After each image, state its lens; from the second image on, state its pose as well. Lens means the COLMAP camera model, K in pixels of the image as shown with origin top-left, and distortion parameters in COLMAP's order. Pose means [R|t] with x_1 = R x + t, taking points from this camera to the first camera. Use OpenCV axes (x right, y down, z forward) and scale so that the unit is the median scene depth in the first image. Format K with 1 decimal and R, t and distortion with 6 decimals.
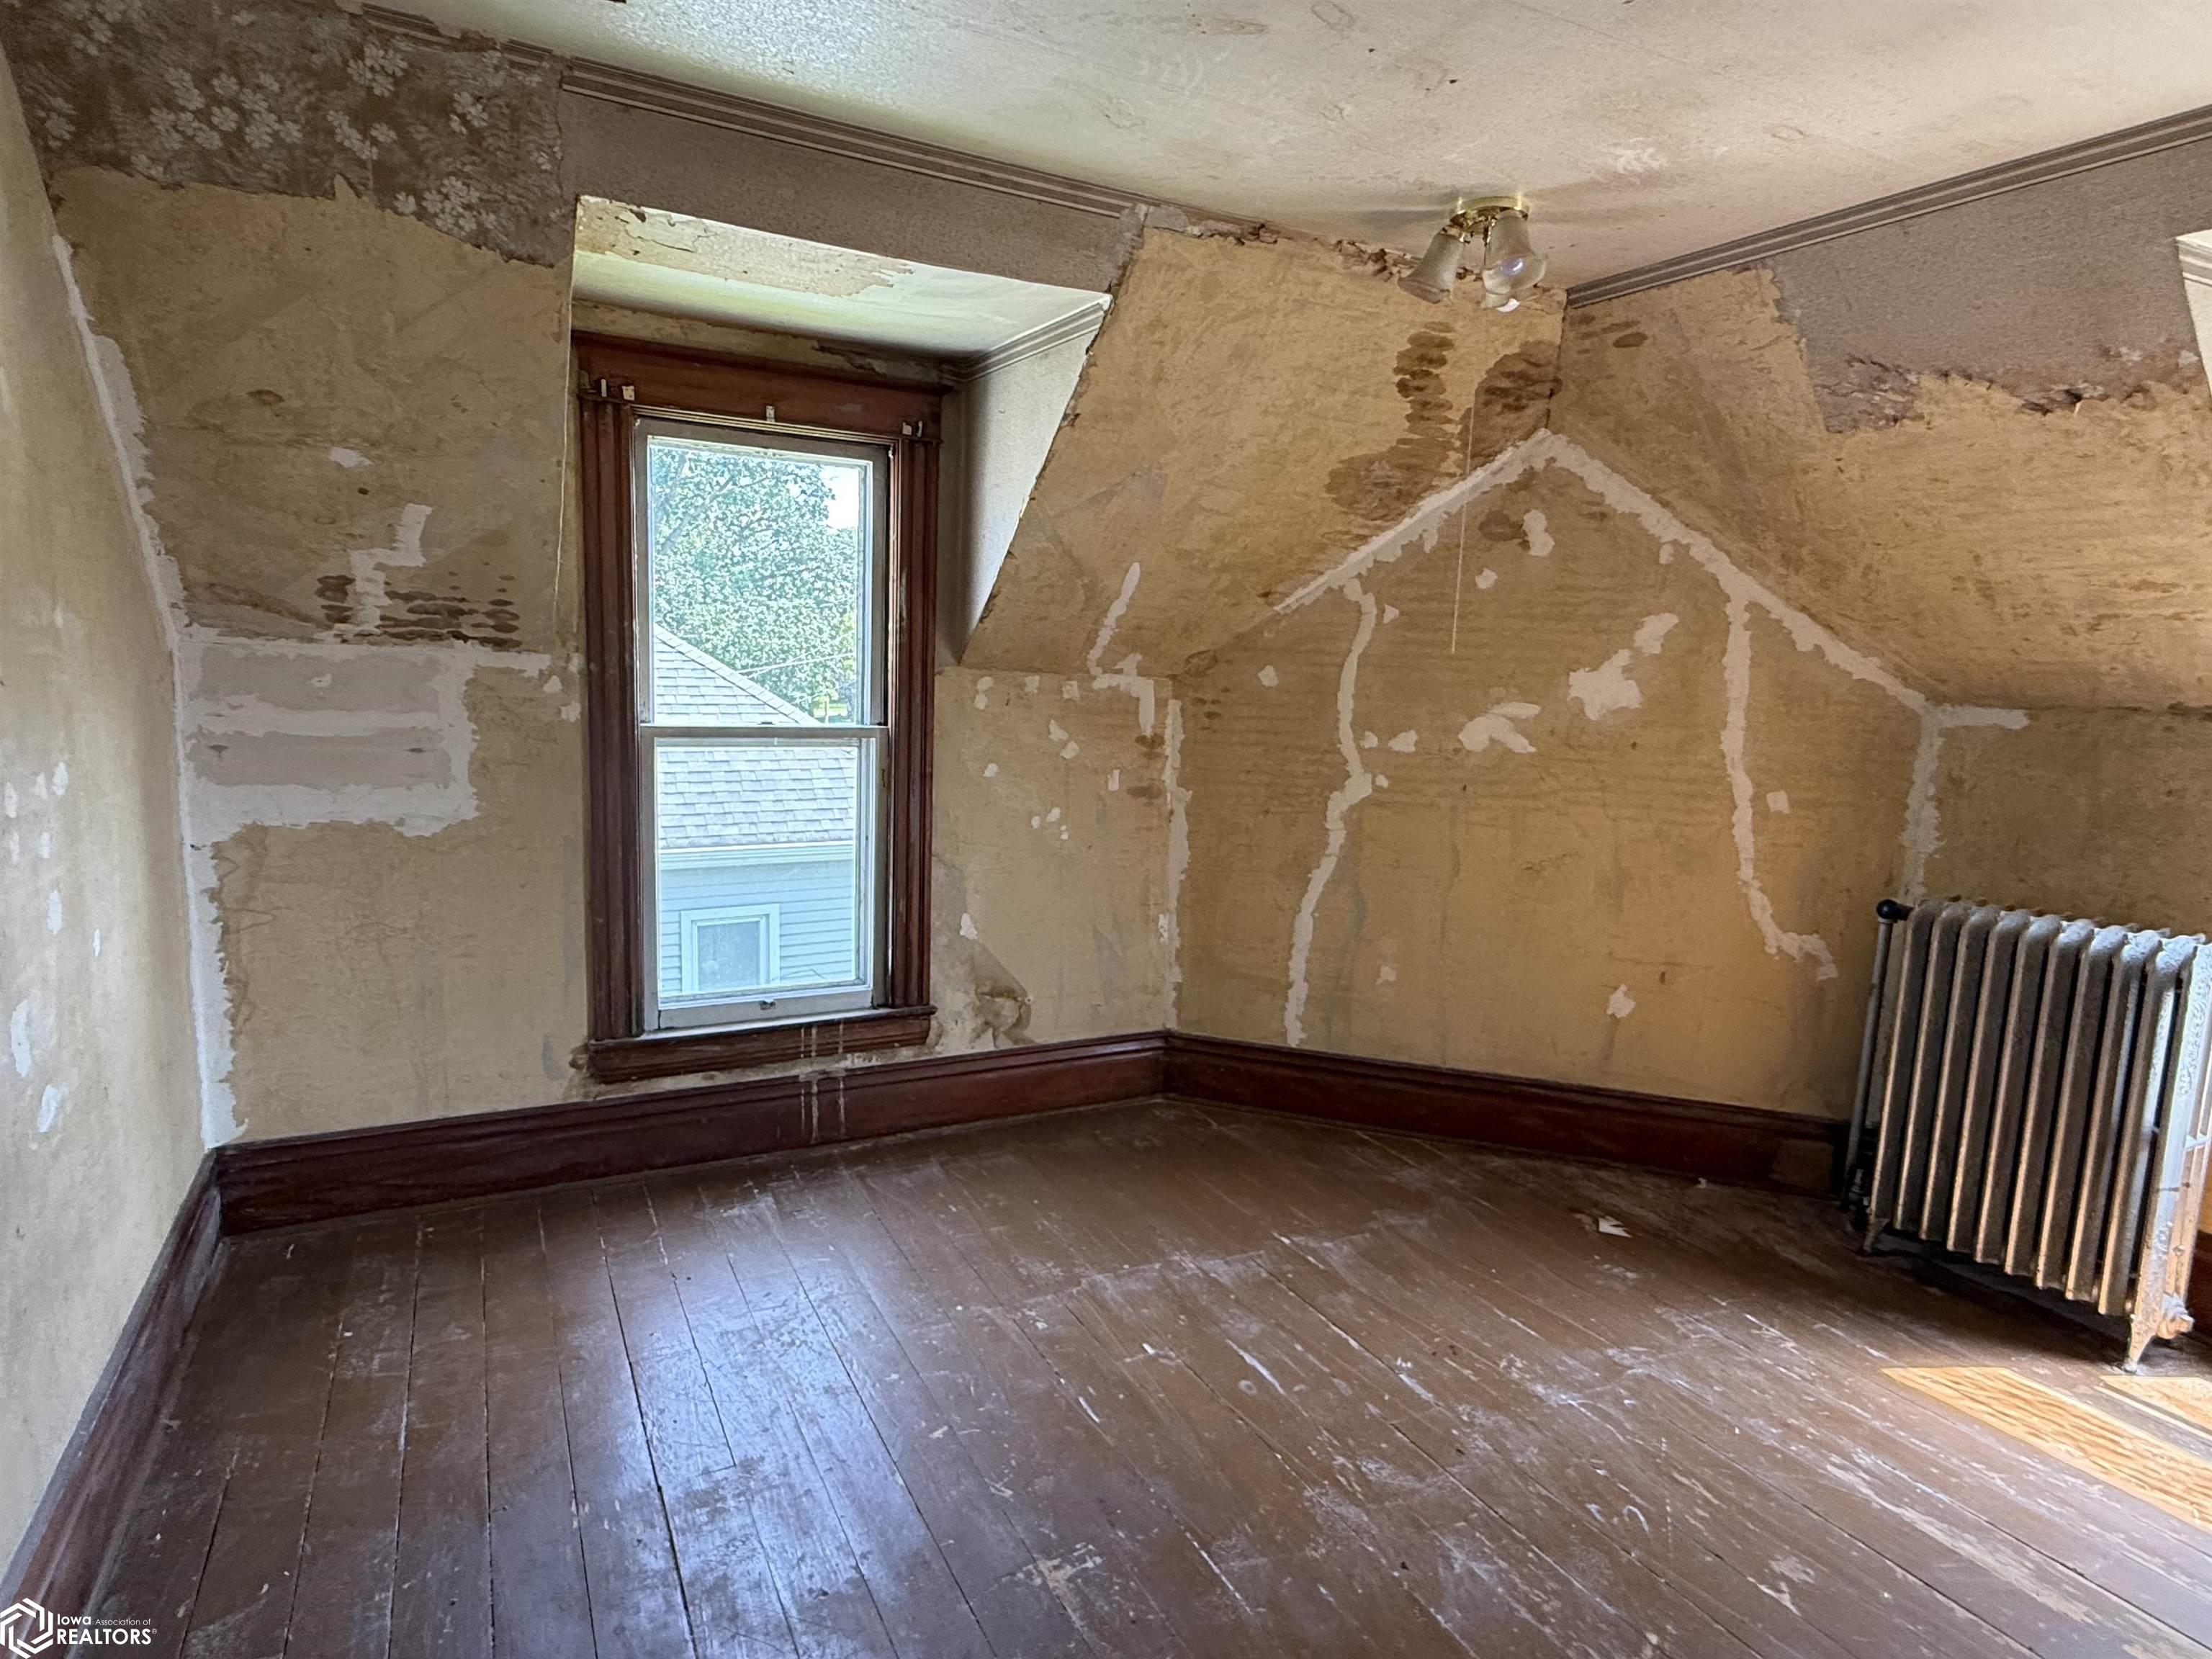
lens RADIAL K [[1189.7, 0, 1102.0], [0, 1189.7, 834.5], [0, 0, 1]] dist [0.000830, -0.000099]
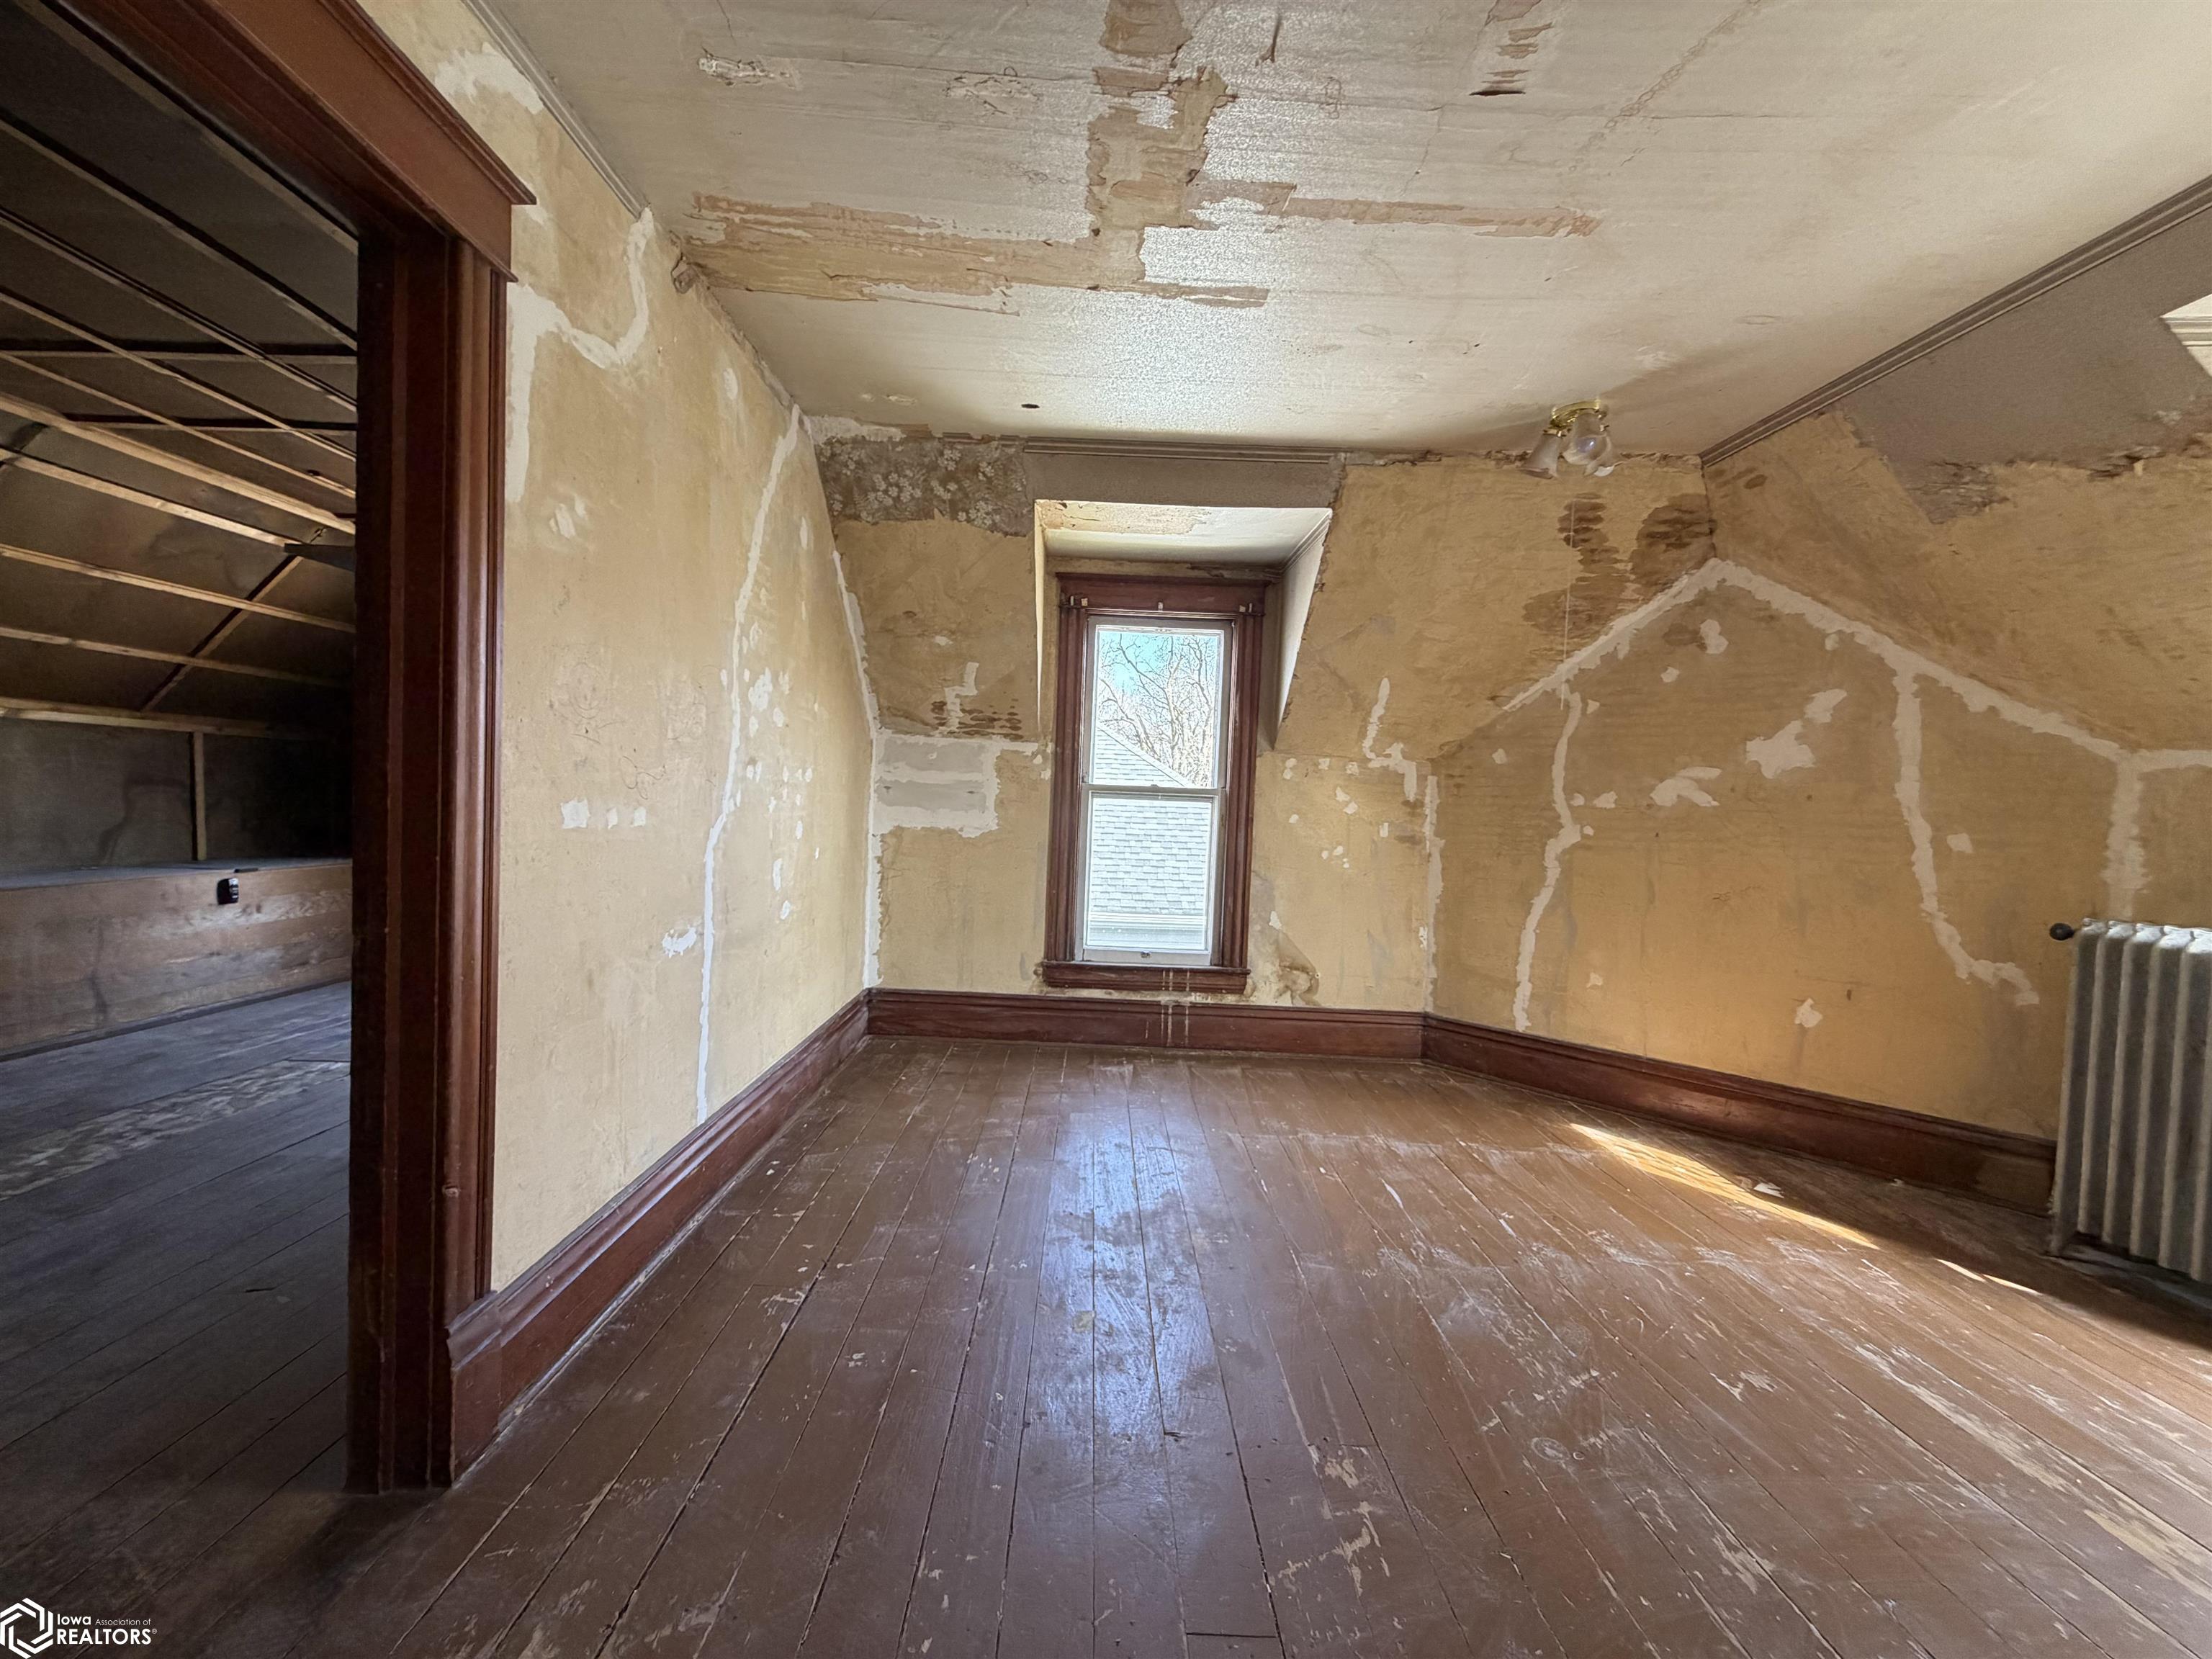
lens RADIAL K [[877.0, 0, 1101.5], [0, 877.0, 831.0], [0, 0, 1]] dist [-0.000789, -0.000145]
pose [[0.886508, 0.011707, -0.462565, 0.249593], [-0.072025, 0.990986, -0.112955, 0.127783], [0.457073, 0.133451, 0.879361, -0.132200]]
